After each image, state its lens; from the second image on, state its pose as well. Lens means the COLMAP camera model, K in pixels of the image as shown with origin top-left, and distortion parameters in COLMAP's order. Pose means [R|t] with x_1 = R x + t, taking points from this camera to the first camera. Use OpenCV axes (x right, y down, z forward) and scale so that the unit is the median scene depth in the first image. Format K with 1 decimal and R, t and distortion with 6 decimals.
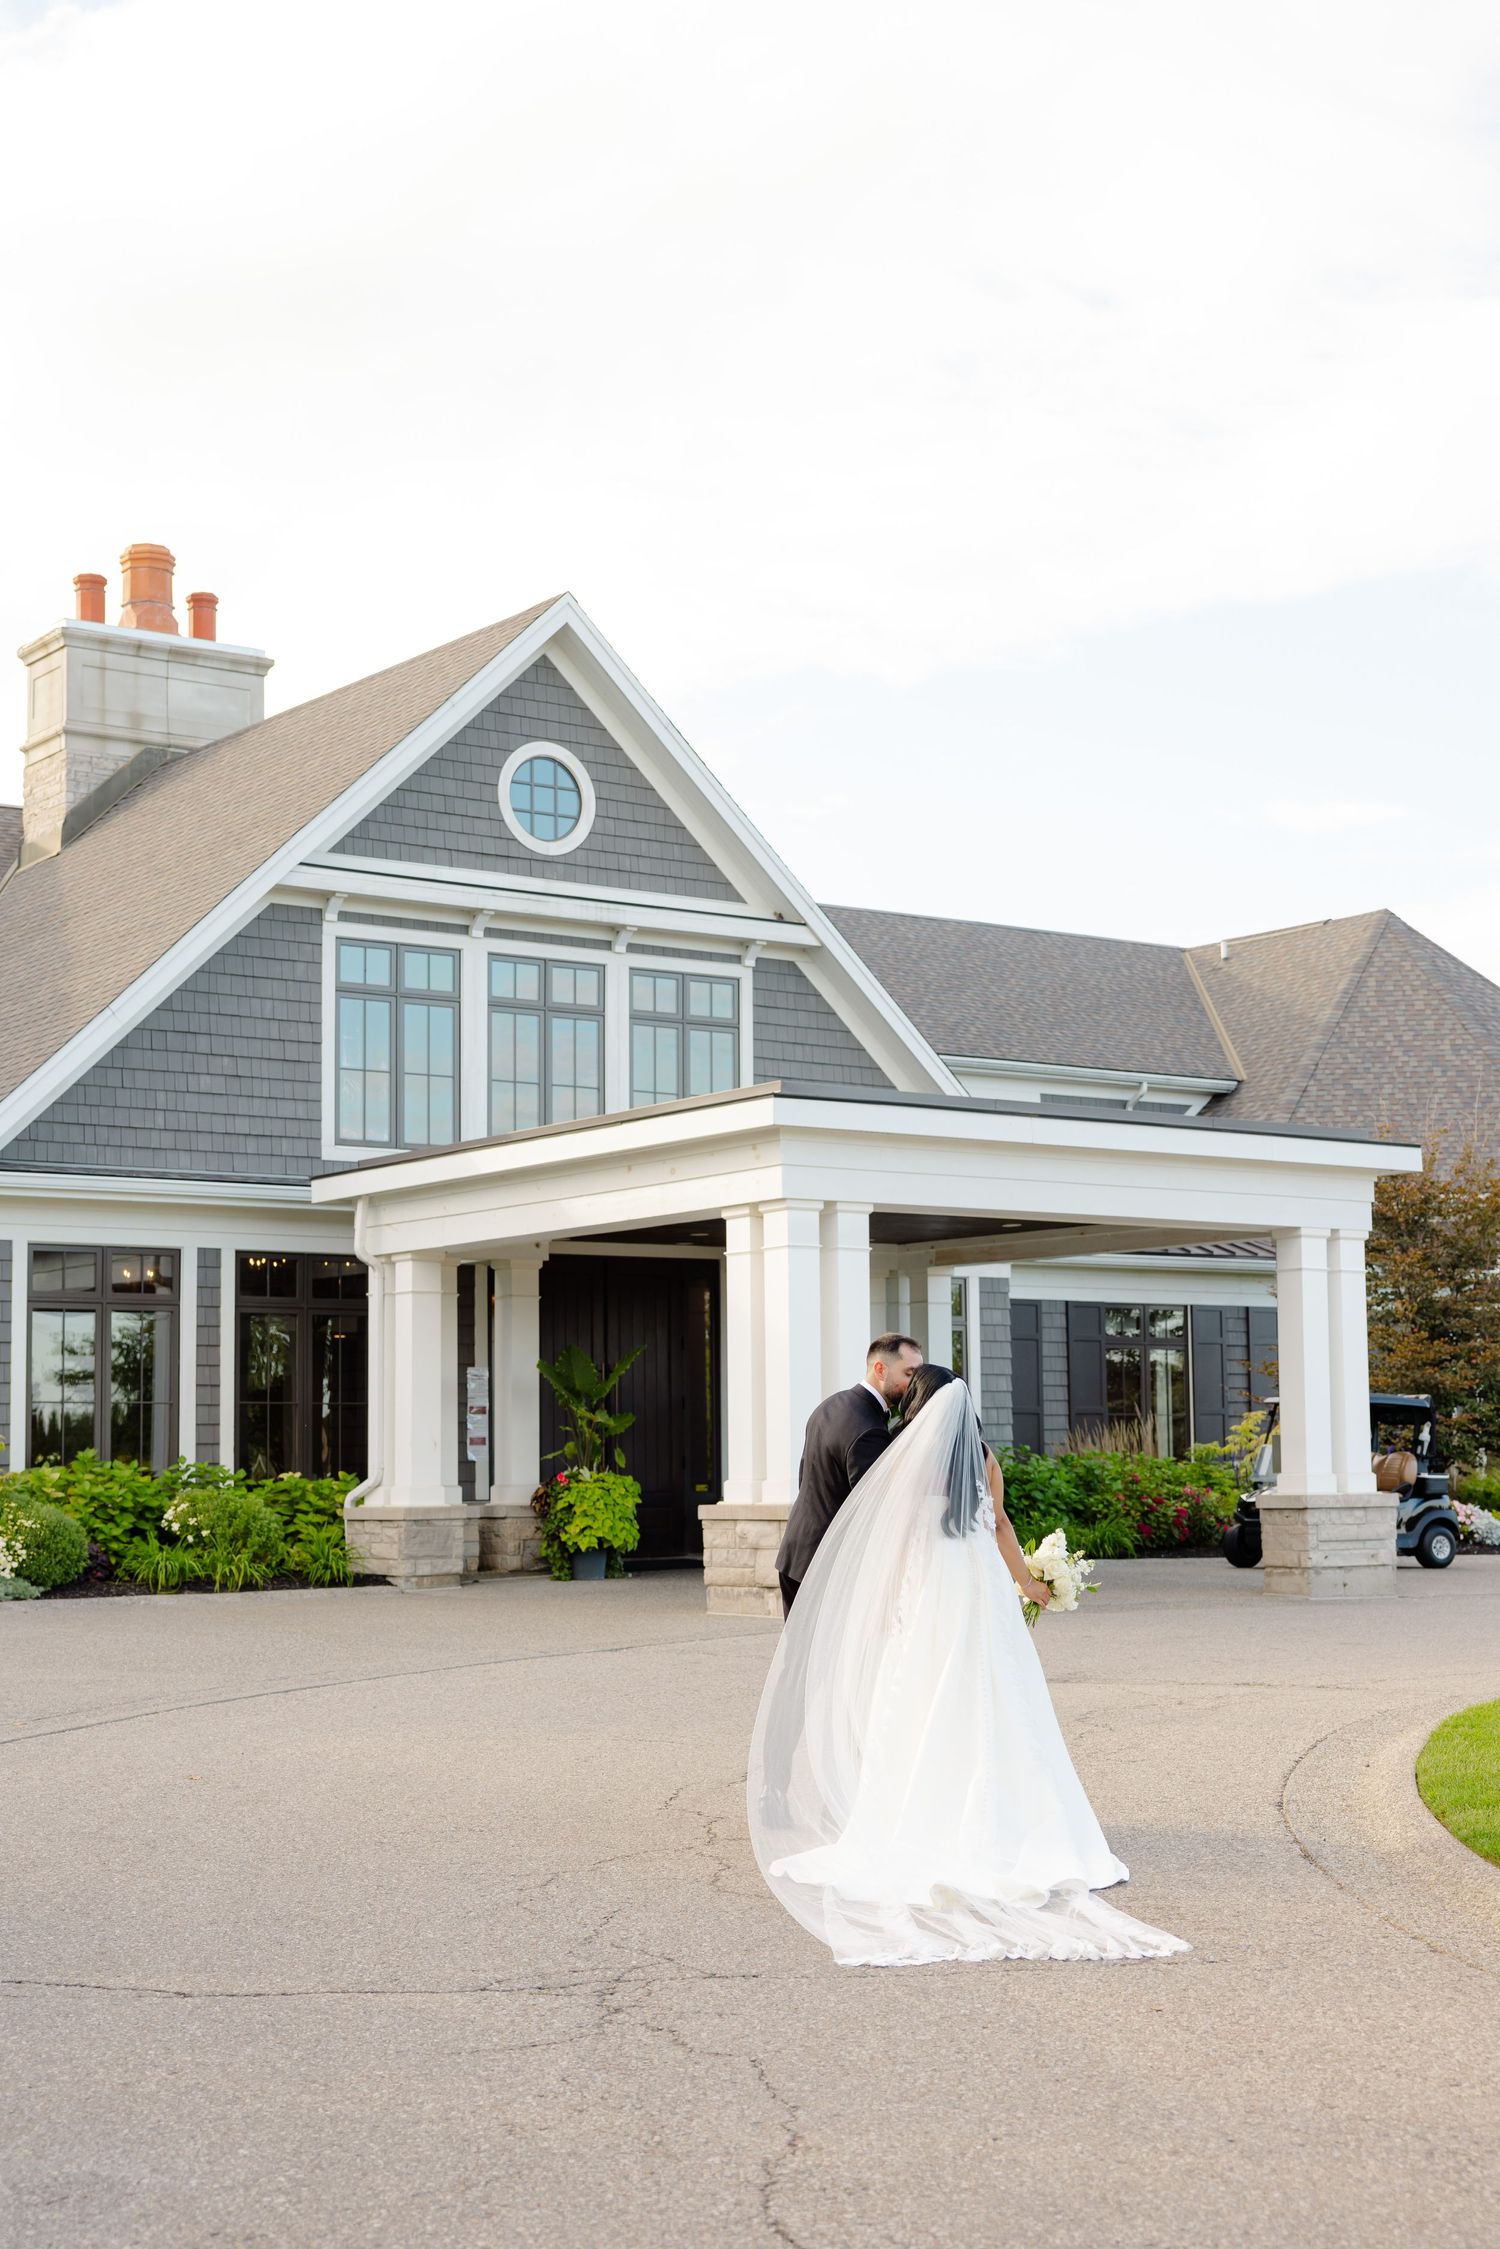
lens RADIAL K [[3141.6, 0, 750.0], [0, 3141.6, 1124.5], [0, 0, 1]] dist [0.015961, 0.070940]
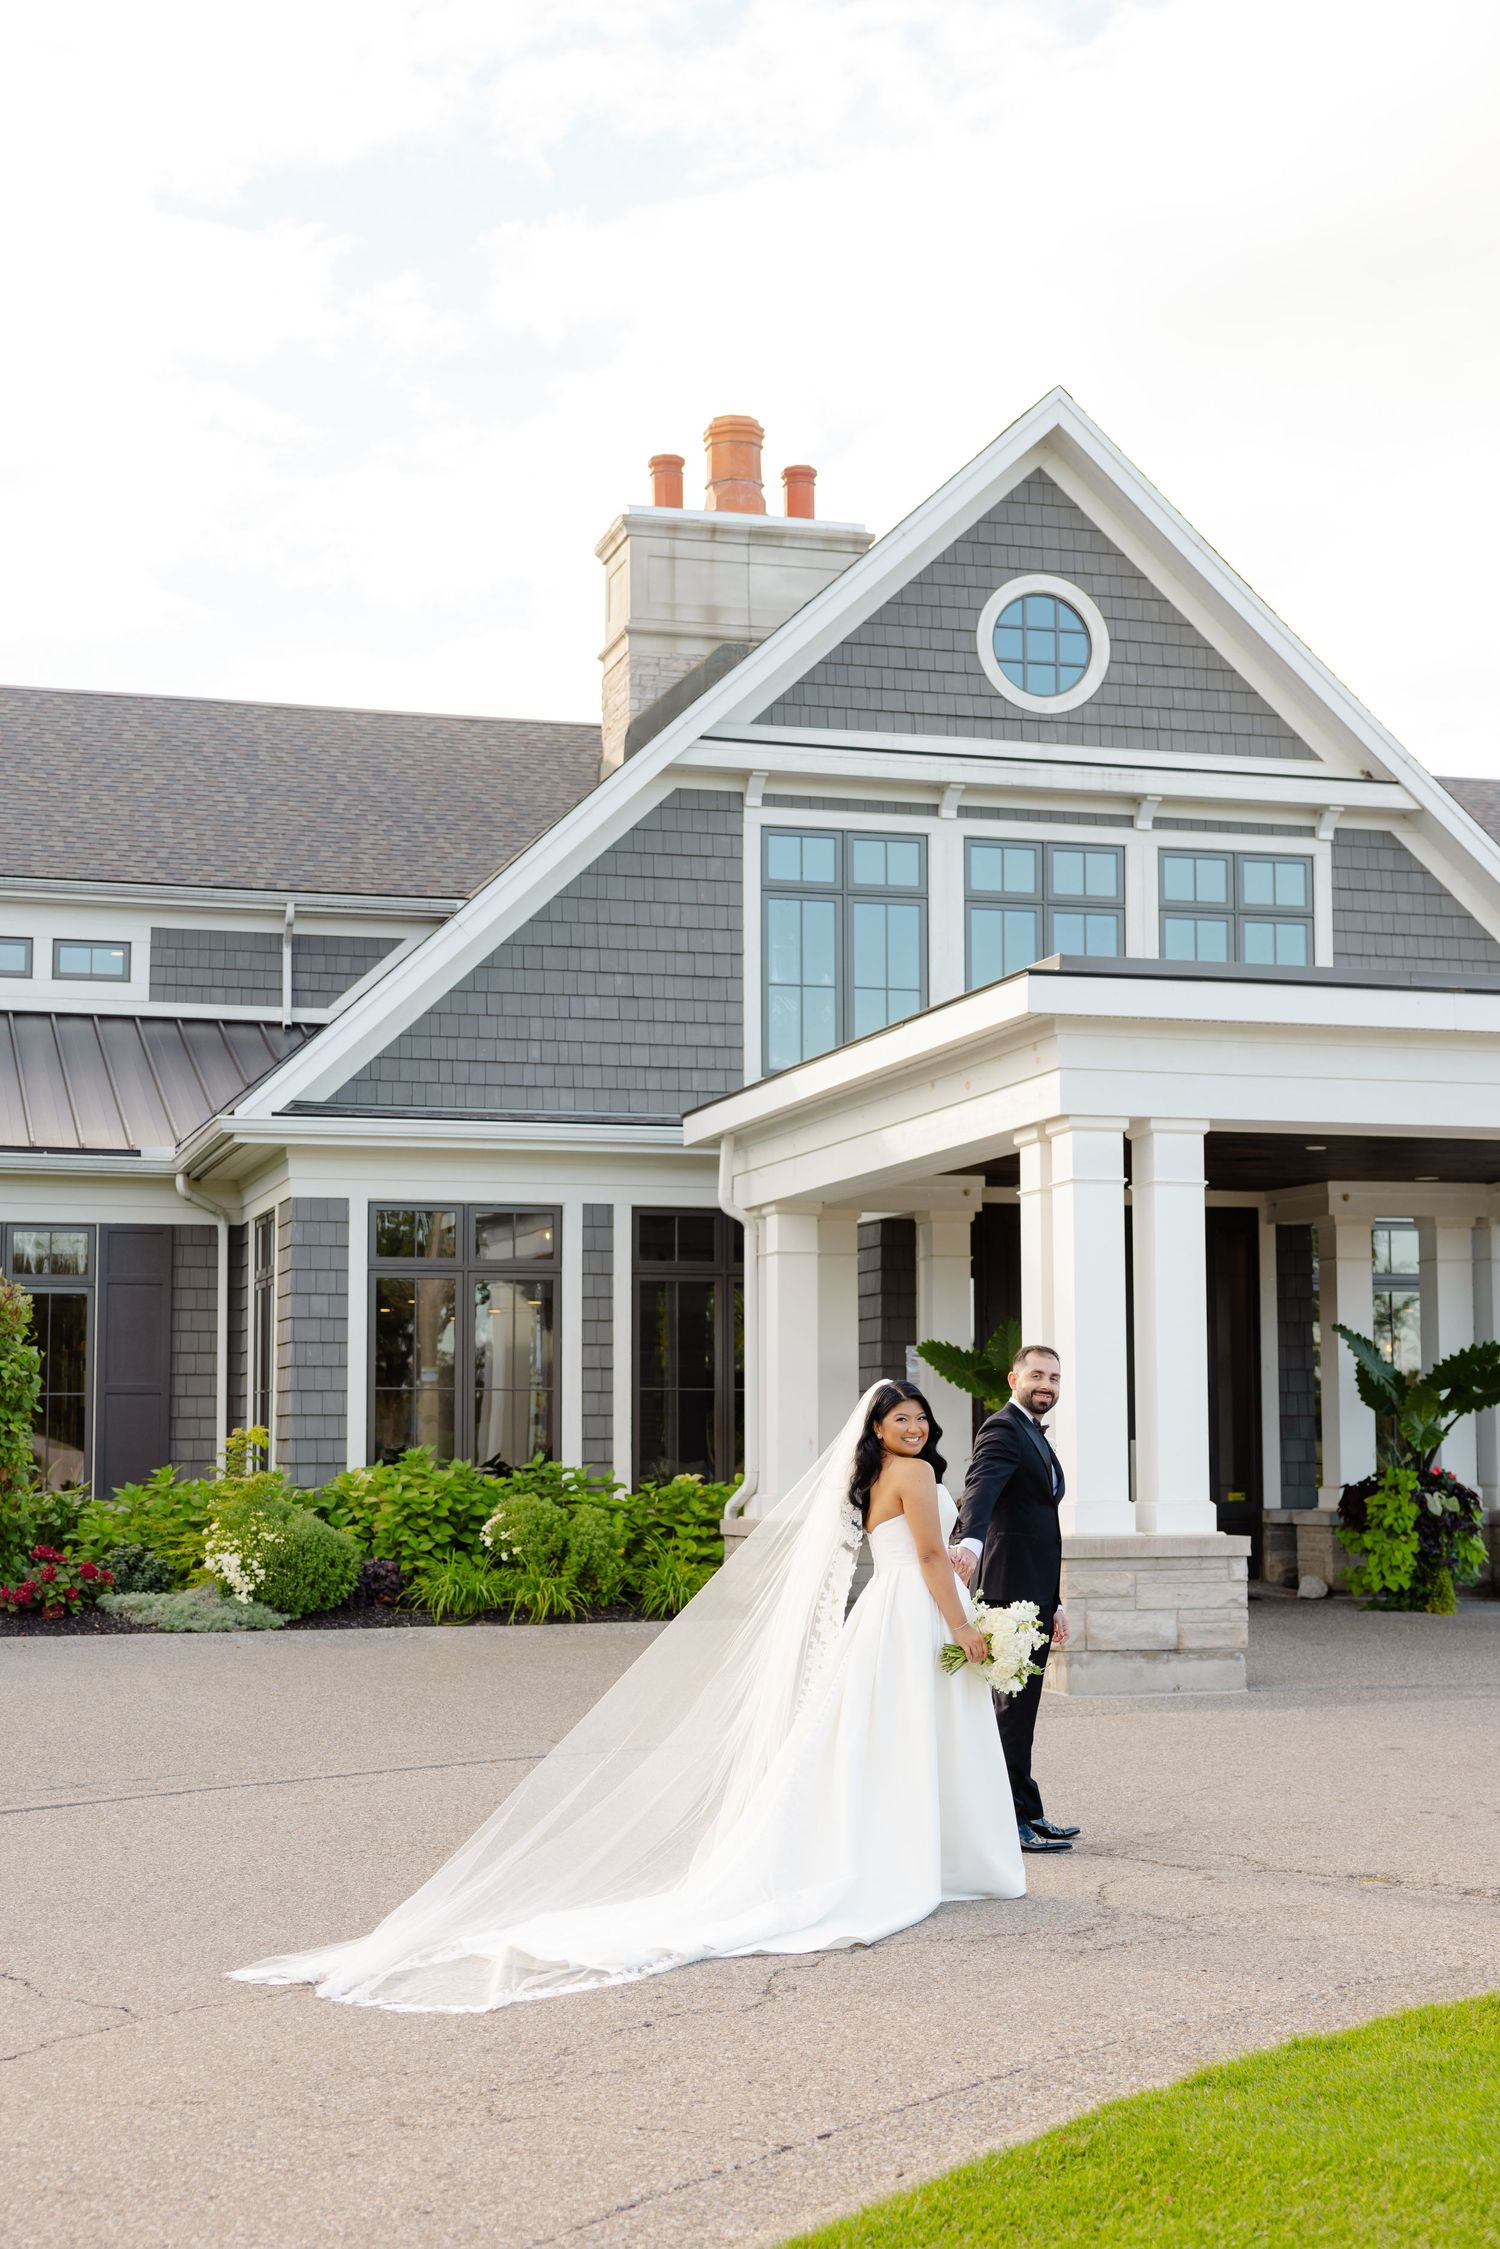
lens RADIAL K [[3141.6, 0, 750.0], [0, 3141.6, 1124.5], [0, 0, 1]] dist [0.015961, 0.070940]
pose [[0.939914, -0.027641, -0.340292, 0.140445], [0.030610, 0.999526, 0.003357, 0.015571], [0.340037, -0.013571, 0.940314, 0.214848]]
